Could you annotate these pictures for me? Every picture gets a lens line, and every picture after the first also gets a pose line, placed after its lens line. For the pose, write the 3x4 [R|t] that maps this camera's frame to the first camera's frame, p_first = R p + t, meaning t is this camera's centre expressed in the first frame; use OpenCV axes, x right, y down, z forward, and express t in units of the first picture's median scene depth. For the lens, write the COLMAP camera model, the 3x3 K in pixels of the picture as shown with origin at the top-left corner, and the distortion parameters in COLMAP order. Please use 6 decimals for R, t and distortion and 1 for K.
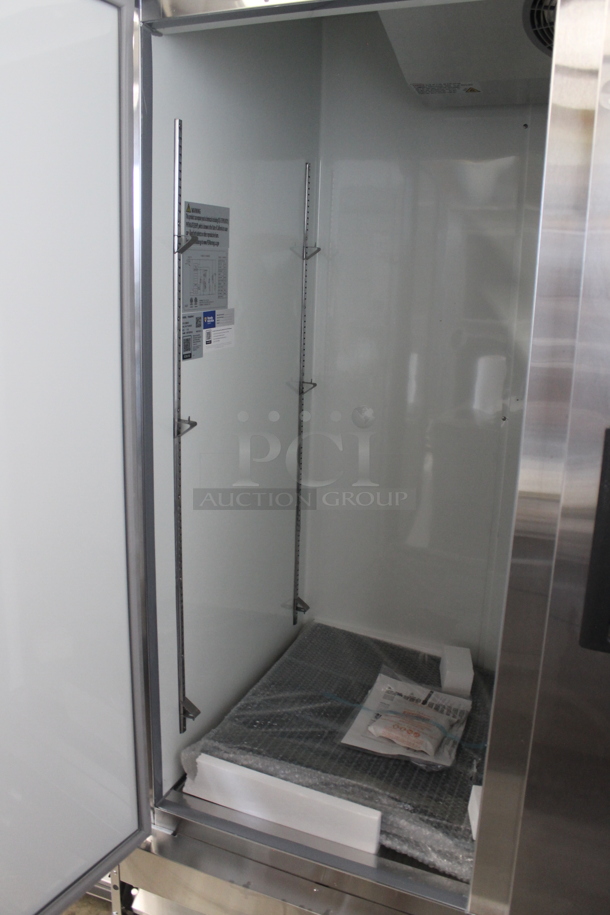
lens RADIAL K [[794.2, 0, 303.2], [0, 794.2, 427.9], [0, 0, 1]] dist [-0.158579, 0.121261]
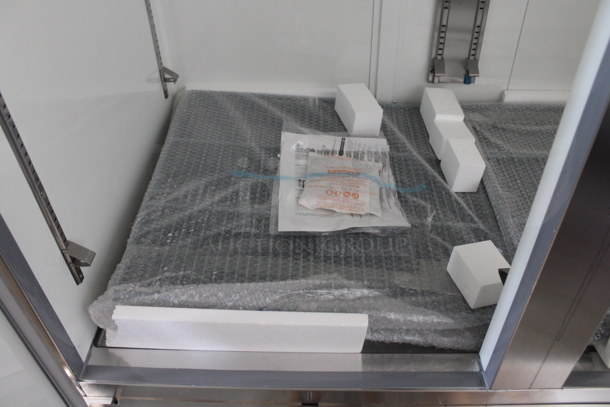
lens RADIAL K [[529.5, 0, 305.0], [0, 529.5, 203.5], [0, 0, 1]] dist [-0.158579, 0.121261]
pose [[0.931214, -0.274317, 0.239981, -0.048394], [0.124794, 0.858609, 0.497209, 0.100285], [-0.342443, -0.433060, 0.833782, 0.509605]]
